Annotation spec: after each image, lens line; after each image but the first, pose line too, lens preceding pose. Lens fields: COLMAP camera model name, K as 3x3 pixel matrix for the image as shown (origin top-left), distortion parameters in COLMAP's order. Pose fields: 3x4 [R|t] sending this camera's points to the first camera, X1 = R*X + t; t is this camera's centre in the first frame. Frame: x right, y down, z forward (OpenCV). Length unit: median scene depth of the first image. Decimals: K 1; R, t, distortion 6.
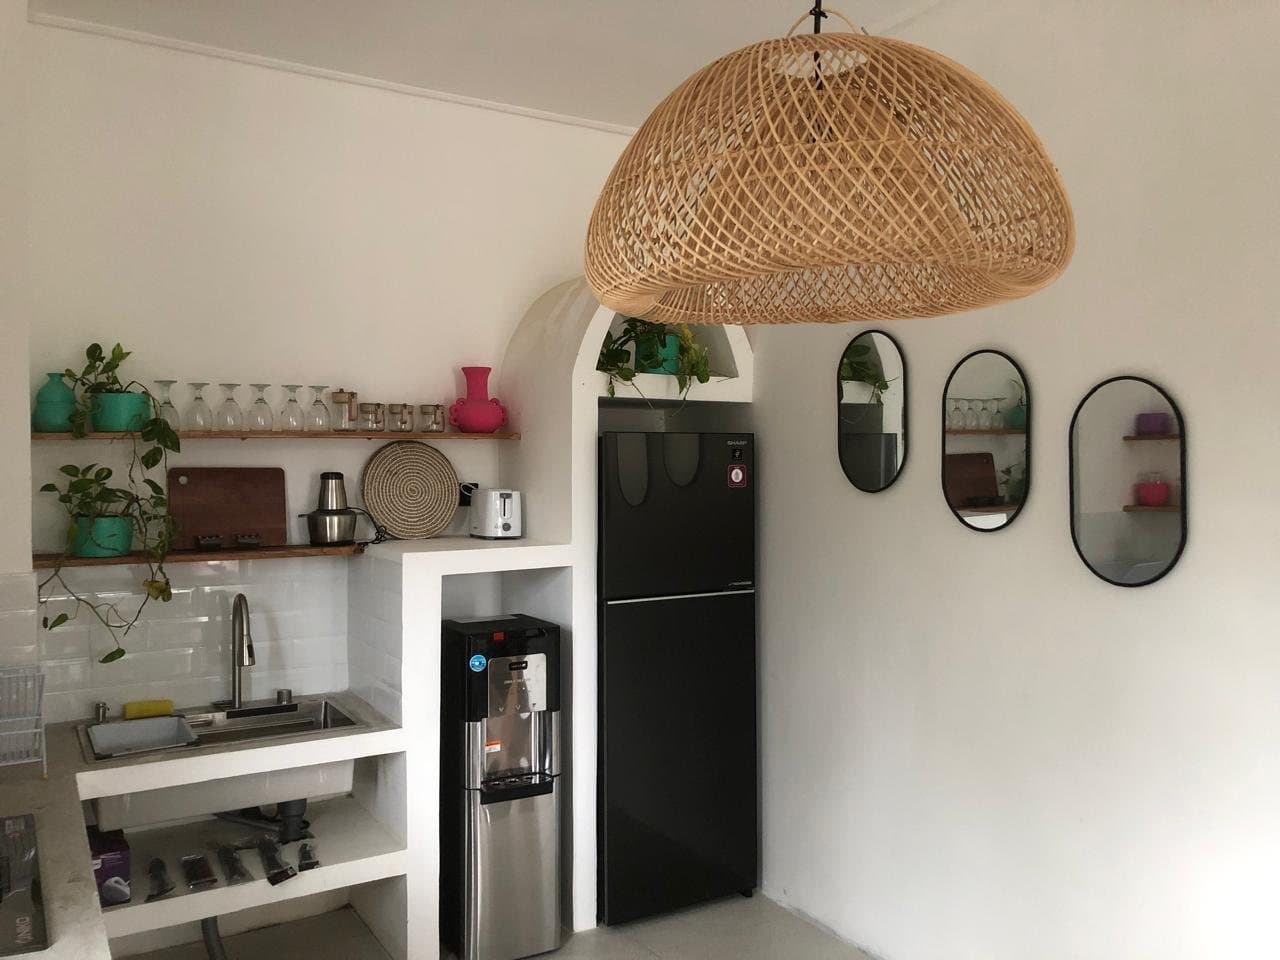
lens RADIAL K [[1032.7, 0, 643.3], [0, 1032.7, 481.8], [0, 0, 1]] dist [0.007405, -0.010269]
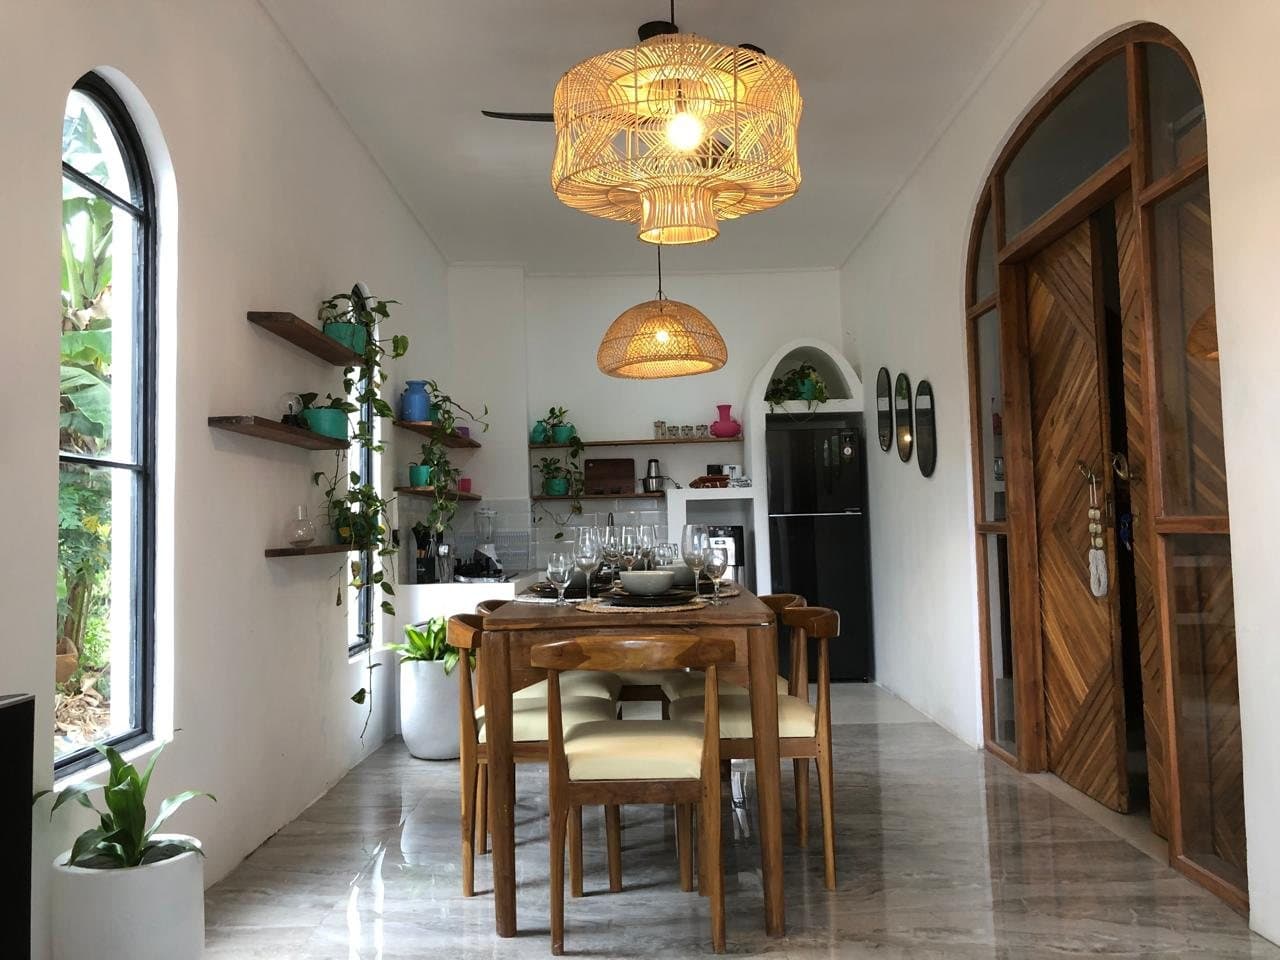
lens RADIAL K [[1032.7, 0, 639.5], [0, 1032.7, 476.8], [0, 0, 1]] dist [0.007405, -0.010269]
pose [[0.855688, -0.049216, -0.515146, 0.794752], [0.015764, 0.997484, -0.069112, 0.179488], [0.517252, 0.051017, 0.854311, -0.857628]]
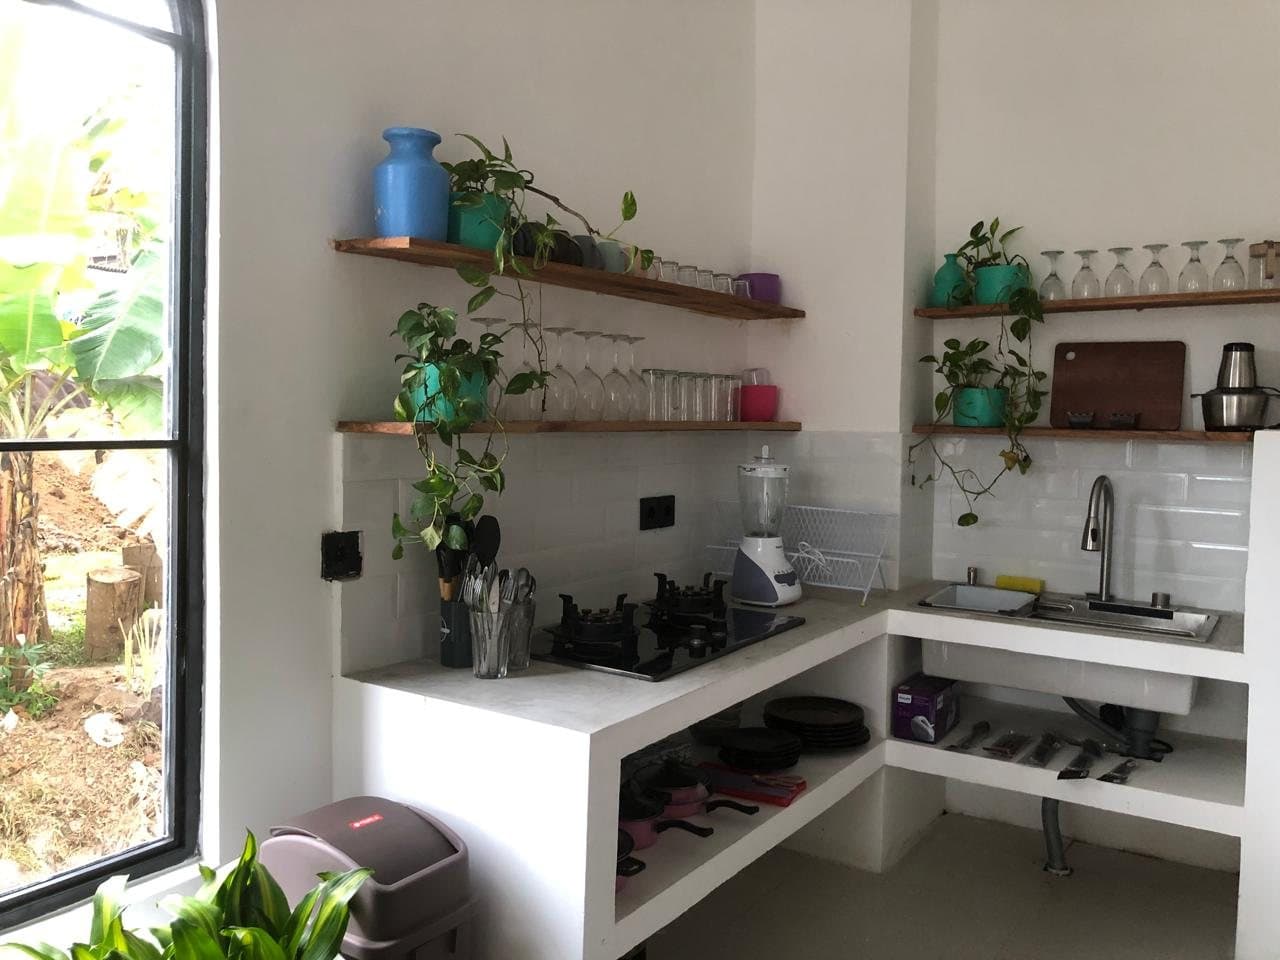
lens RADIAL K [[1032.7, 0, 640.9], [0, 1032.7, 479.6], [0, 0, 1]] dist [0.007405, -0.010269]
pose [[0.419062, 0.063859, -0.905709, 0.259785], [-0.035737, 0.997911, 0.053825, 0.074560], [0.907254, 0.009812, 0.420469, 0.232593]]
